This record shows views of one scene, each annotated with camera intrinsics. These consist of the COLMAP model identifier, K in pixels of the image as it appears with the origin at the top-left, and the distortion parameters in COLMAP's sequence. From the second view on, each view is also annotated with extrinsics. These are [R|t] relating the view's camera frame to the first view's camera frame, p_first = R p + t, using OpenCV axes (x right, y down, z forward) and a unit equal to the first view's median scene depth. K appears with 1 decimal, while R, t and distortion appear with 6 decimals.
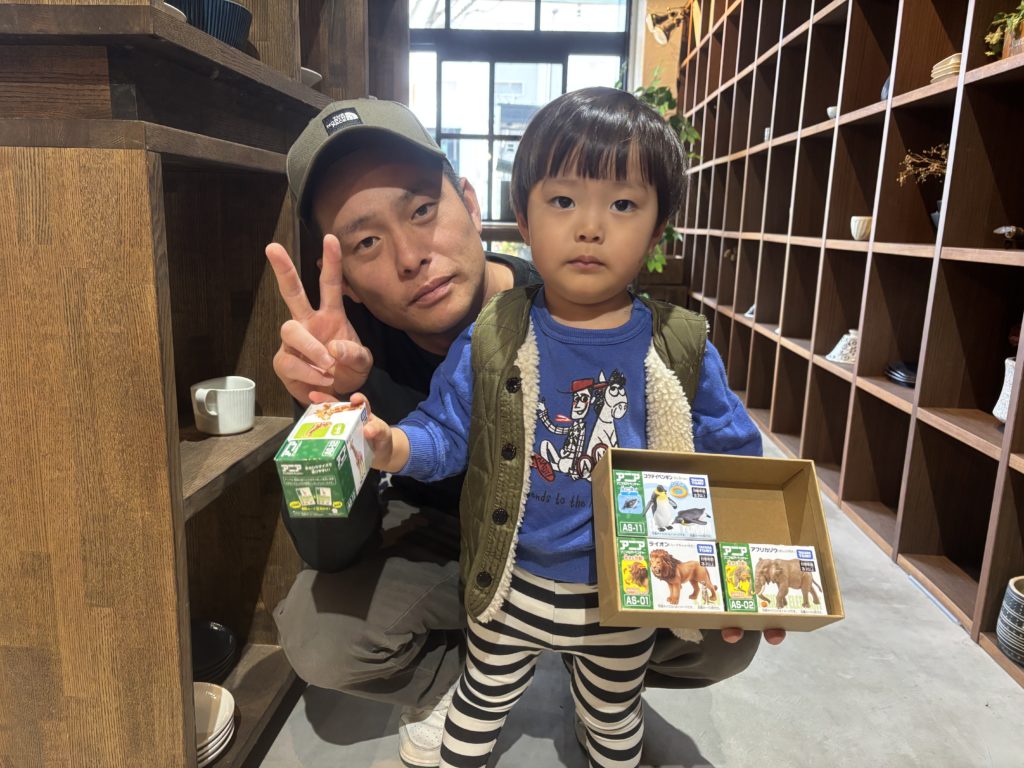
lens RADIAL K [[777.7, 0, 510.7], [0, 777.7, 383.3], [0, 0, 1]] dist [-0.012736, -0.001743]
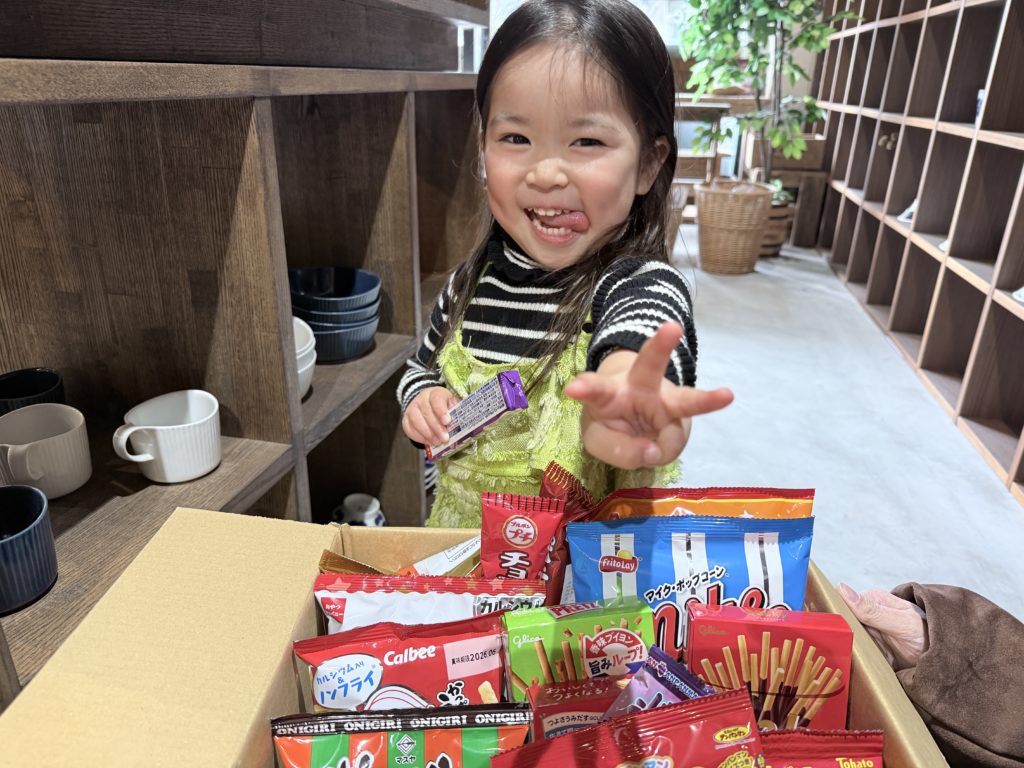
lens RADIAL K [[728.5, 0, 513.6], [0, 728.5, 385.2], [0, 0, 1]] dist [-0.004395, -0.004176]
pose [[0.987639, 0.053876, -0.147197, 0.010377], [-0.025524, 0.981819, 0.188097, -0.045778], [0.154655, -0.182015, 0.971057, 0.119418]]
